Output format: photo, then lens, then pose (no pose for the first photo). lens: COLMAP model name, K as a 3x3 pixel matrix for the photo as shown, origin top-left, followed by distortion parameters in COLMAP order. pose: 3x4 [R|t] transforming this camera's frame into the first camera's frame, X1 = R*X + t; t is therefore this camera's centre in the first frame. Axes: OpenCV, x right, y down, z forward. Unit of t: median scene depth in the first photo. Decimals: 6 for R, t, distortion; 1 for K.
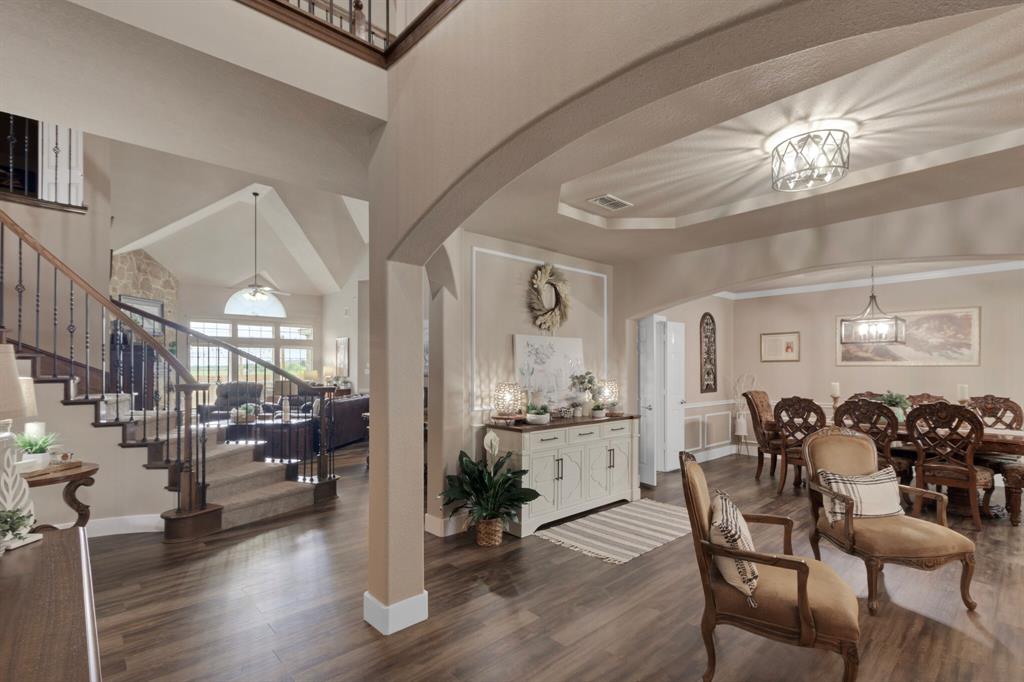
lens RADIAL K [[485.0, 0, 517.4], [0, 485.0, 366.8], [0, 0, 1]] dist [0.005711, 0.000129]
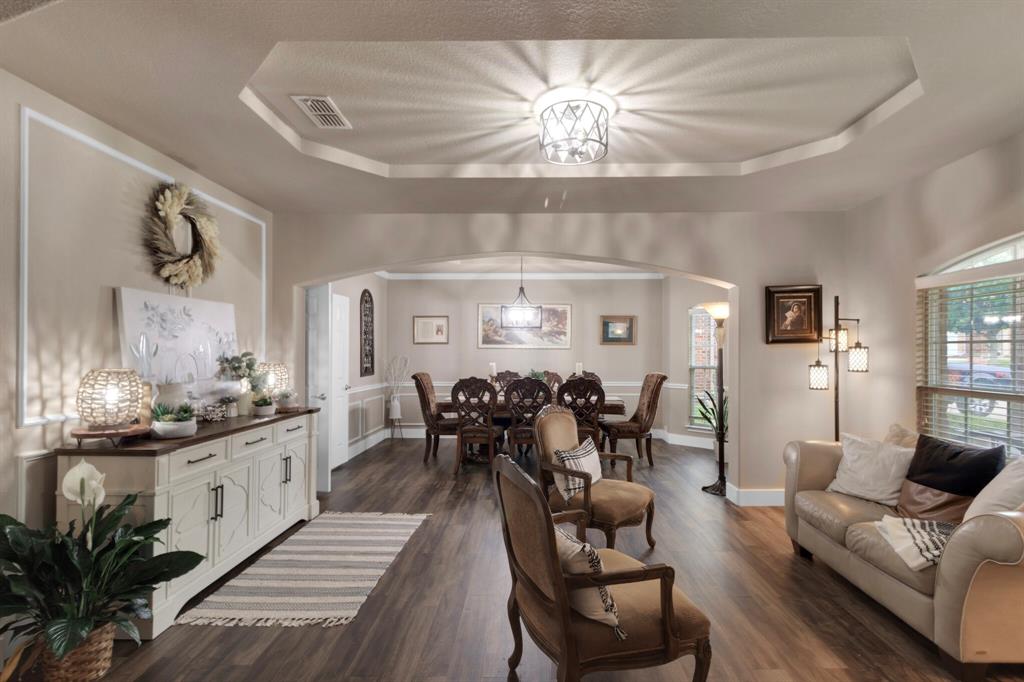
lens RADIAL K [[466.0, 0, 511.9], [0, 466.0, 350.8], [0, 0, 1]] dist [0.006687, 0.001042]
pose [[0.683464, 0.007059, 0.729951, -0.098767], [-0.007389, 0.999969, -0.002752, 0.008105], [-0.729947, -0.003513, 0.683494, 0.281441]]
